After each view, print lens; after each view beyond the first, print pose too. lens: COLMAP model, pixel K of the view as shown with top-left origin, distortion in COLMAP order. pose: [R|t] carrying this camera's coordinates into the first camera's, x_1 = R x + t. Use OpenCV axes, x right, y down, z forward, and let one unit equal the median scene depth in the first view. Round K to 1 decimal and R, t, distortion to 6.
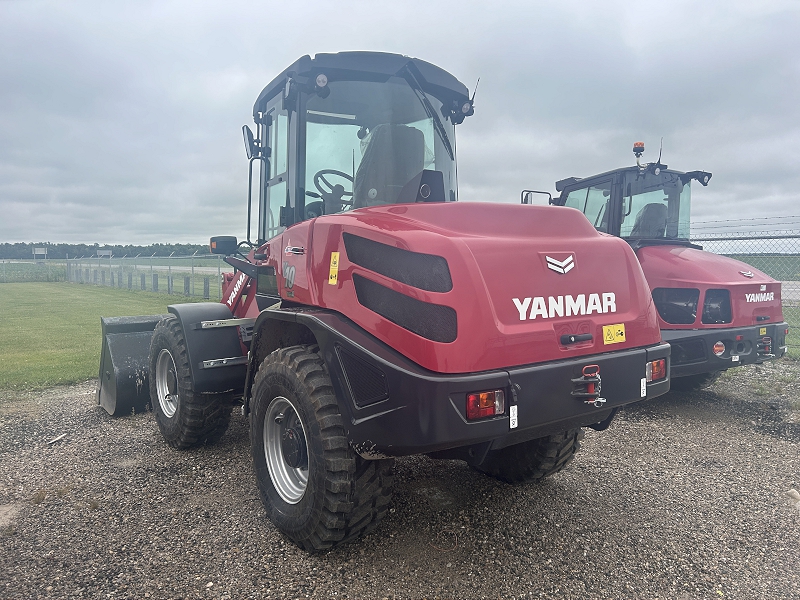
lens RADIAL K [[599.6, 0, 402.5], [0, 599.6, 281.1], [0, 0, 1]] dist [0.006622, -0.000186]
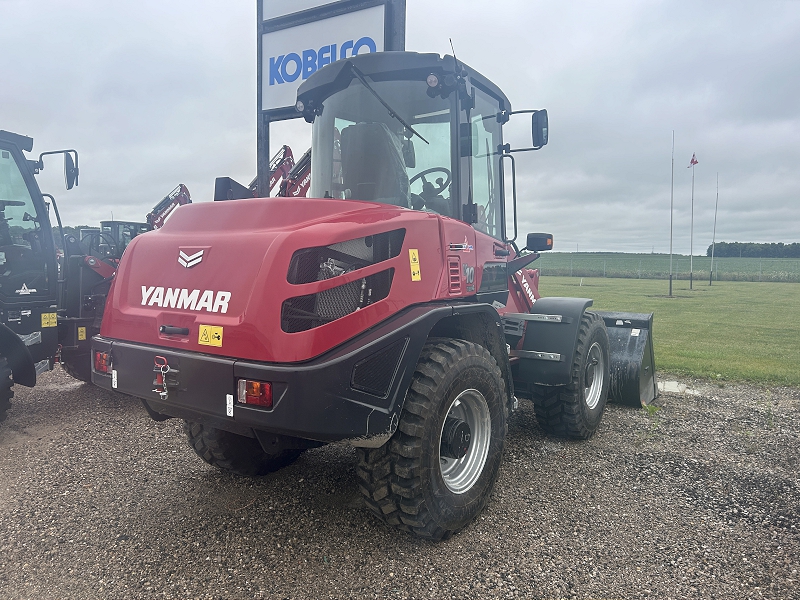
lens RADIAL K [[607.3, 0, 400.0], [0, 607.3, 300.0], [0, 0, 1]] dist [0.030616, -0.003744]
pose [[0.324079, 0.077194, -0.942875, 1.379656], [-0.051838, 0.996617, 0.063776, -0.043000], [0.944609, 0.028208, 0.326985, 1.006570]]
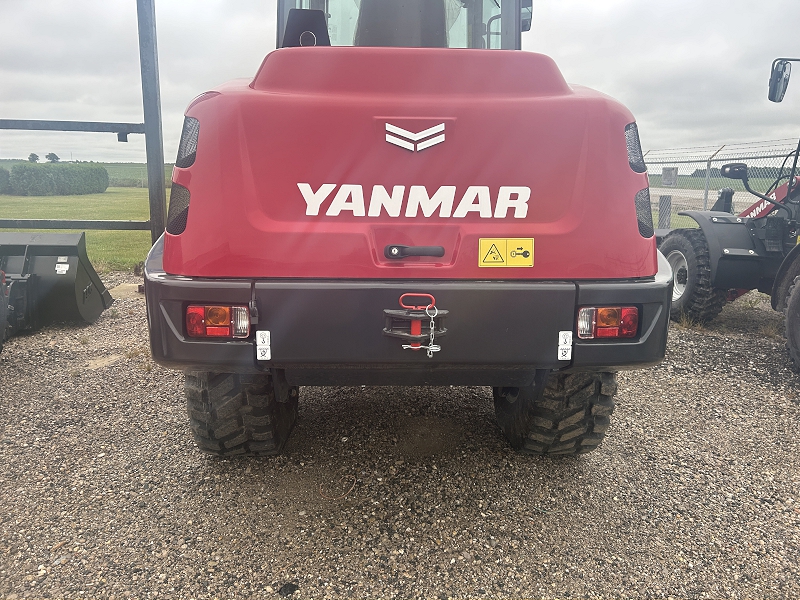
lens RADIAL K [[607.3, 0, 400.0], [0, 607.3, 300.0], [0, 0, 1]] dist [0.030616, -0.003744]
pose [[0.838528, 0.128704, -0.529440, 0.625900], [-0.040143, 0.983653, 0.175542, 0.030931], [0.543378, -0.125943, 0.829987, 0.424473]]
